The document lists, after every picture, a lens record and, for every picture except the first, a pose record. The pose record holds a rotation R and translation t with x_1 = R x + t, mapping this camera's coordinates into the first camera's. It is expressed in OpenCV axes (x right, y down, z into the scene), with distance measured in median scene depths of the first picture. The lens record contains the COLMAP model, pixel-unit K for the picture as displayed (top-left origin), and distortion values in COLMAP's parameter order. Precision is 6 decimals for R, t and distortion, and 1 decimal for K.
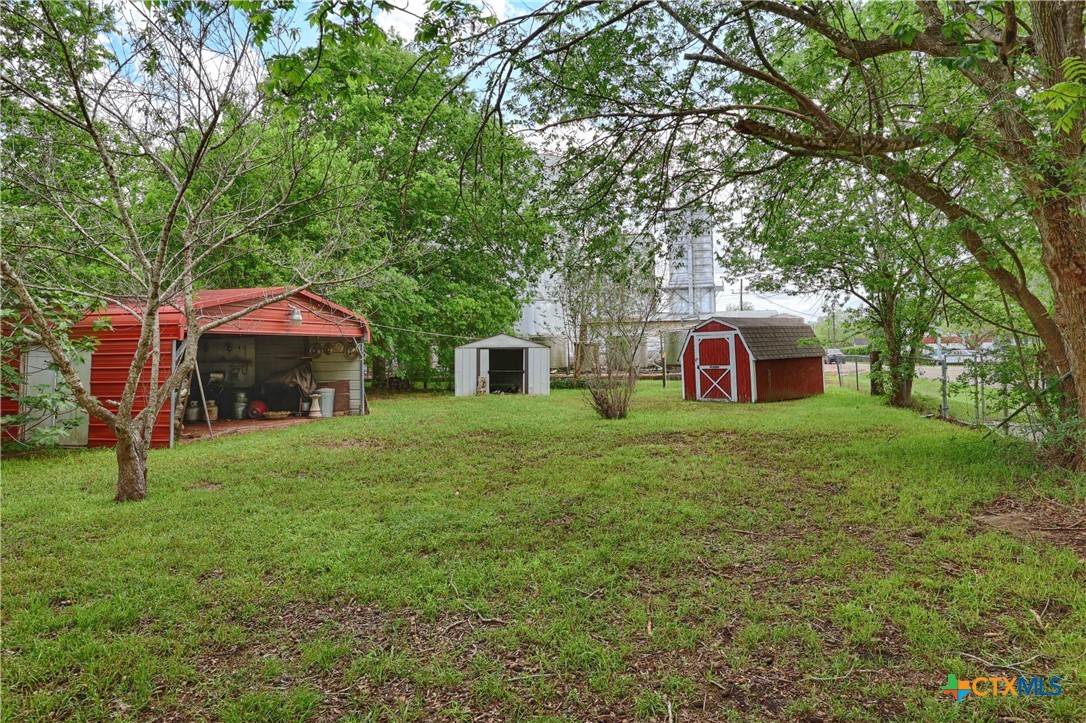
lens RADIAL K [[565.7, 0, 543.0], [0, 565.7, 361.5], [0, 0, 1]] dist [0.001169, 0.000167]
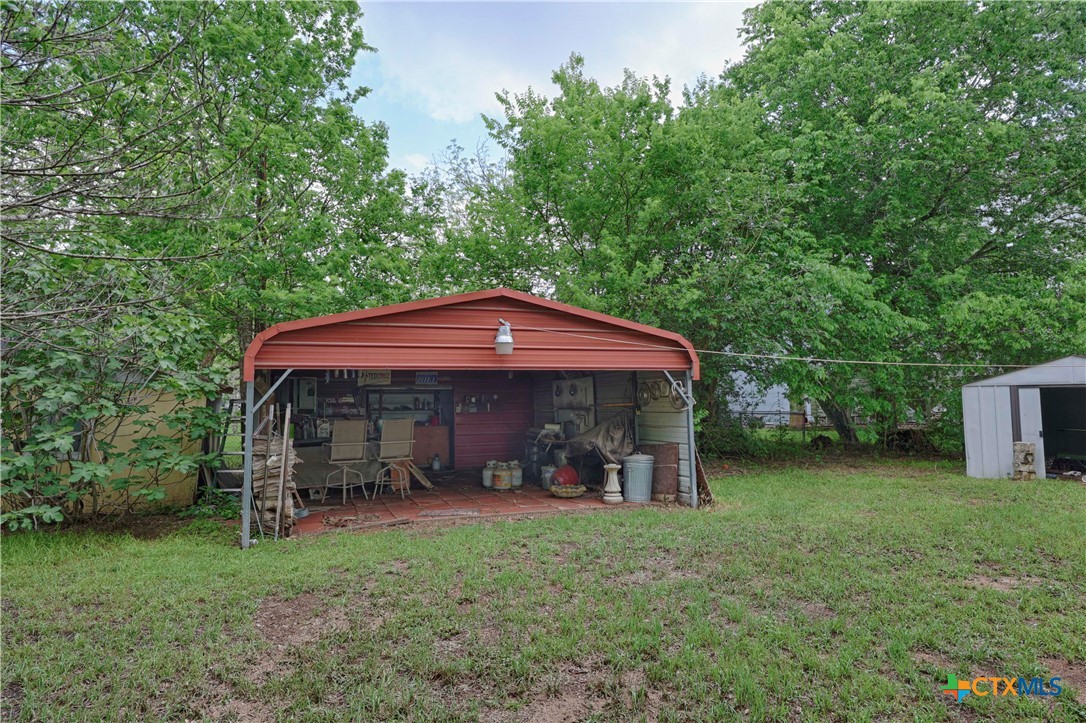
lens RADIAL K [[565.7, 0, 543.0], [0, 565.7, 361.5], [0, 0, 1]] dist [0.001169, 0.000167]
pose [[0.617949, -0.052658, -0.784453, 0.042694], [-0.006535, 0.997376, -0.072098, -0.009091], [0.786191, 0.049679, 0.615984, 0.496042]]
